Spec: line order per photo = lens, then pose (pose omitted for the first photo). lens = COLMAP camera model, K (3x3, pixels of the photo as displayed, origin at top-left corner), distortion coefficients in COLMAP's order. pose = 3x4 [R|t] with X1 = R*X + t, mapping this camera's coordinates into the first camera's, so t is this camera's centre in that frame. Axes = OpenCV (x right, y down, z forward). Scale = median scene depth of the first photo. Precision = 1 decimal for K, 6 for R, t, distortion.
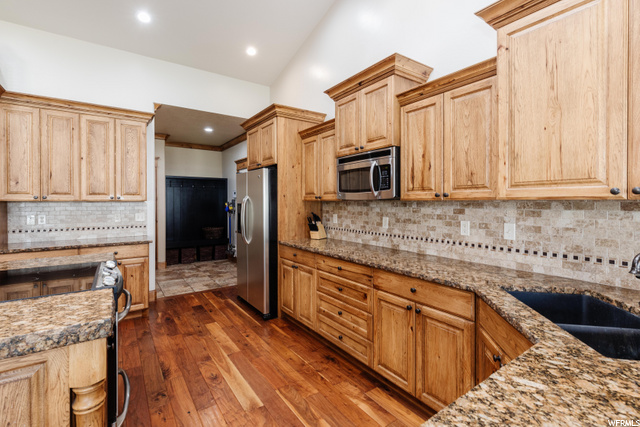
lens RADIAL K [[295.3, 0, 322.1], [0, 295.3, 203.6], [0, 0, 1]] dist [0.000644, -0.000129]
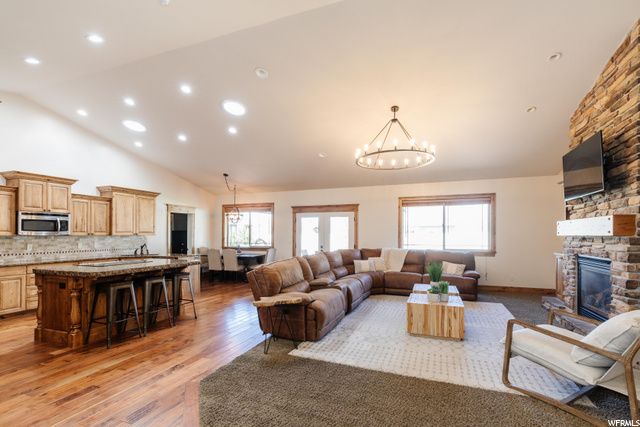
lens RADIAL K [[297.6, 0, 329.4], [0, 297.6, 231.6], [0, 0, 1]] dist [0.023363, -0.000793]
pose [[-0.562606, 0.009179, 0.826674, -2.891802], [0.005086, 0.999958, -0.007642, -0.013576], [-0.826709, -0.000095, -0.562629, 0.596698]]
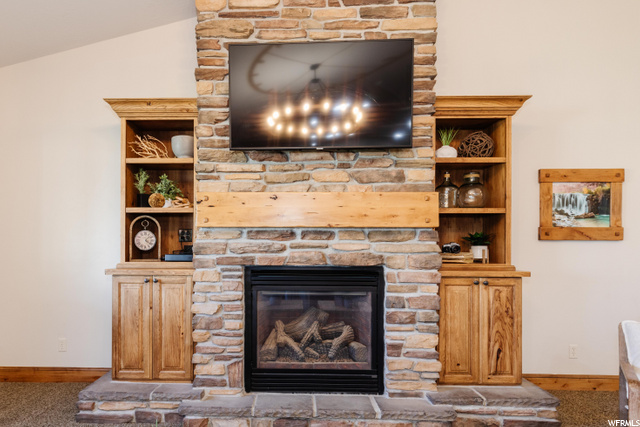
lens RADIAL K [[346.2, 0, 284.4], [0, 346.2, 242.1], [0, 0, 1]] dist [0.004520, 0.000322]
pose [[-0.602012, -0.001359, -0.798486, -1.472377], [-0.010585, 0.999924, 0.006279, 0.041717], [0.798417, 0.012232, -0.601981, -0.998157]]
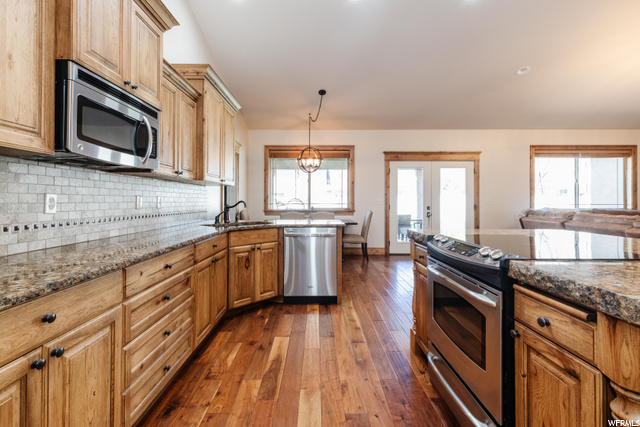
lens RADIAL K [[293.3, 0, 318.6], [0, 293.3, 198.8], [0, 0, 1]] dist [0.027576, -0.000020]
pose [[-0.818728, 0.004892, 0.574161, -0.621875], [0.003010, 0.999987, -0.004227, 0.069460], [-0.574174, -0.001733, -0.818731, 1.375364]]
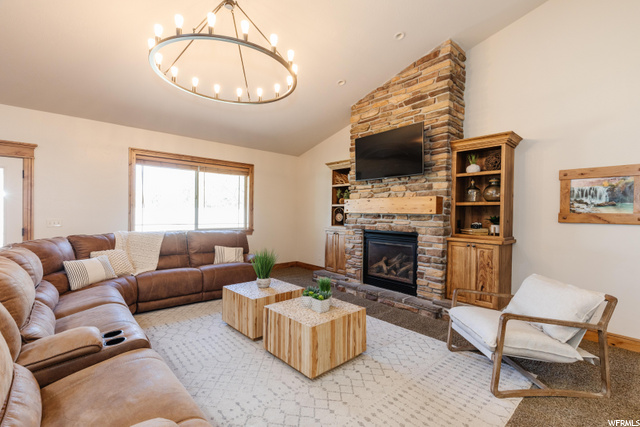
lens RADIAL K [[292.6, 0, 320.0], [0, 292.6, 213.5], [0, 0, 1]] dist [0.021859, -0.000273]
pose [[-0.994355, -0.012522, -0.105362, -1.701722], [-0.013962, 0.999819, 0.012936, -0.011746], [0.105181, 0.014334, -0.994350, 0.257628]]
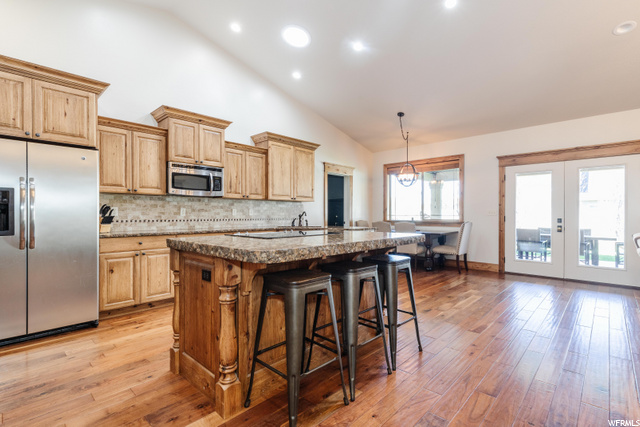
lens RADIAL K [[303.6, 0, 335.4], [0, 303.6, 215.8], [0, 0, 1]] dist [0.020715, -0.000123]
pose [[-0.226332, -0.002404, 0.974047, -1.665436], [0.004719, 0.999983, 0.003565, 0.094842], [-0.974039, 0.005403, -0.226317, 0.710770]]
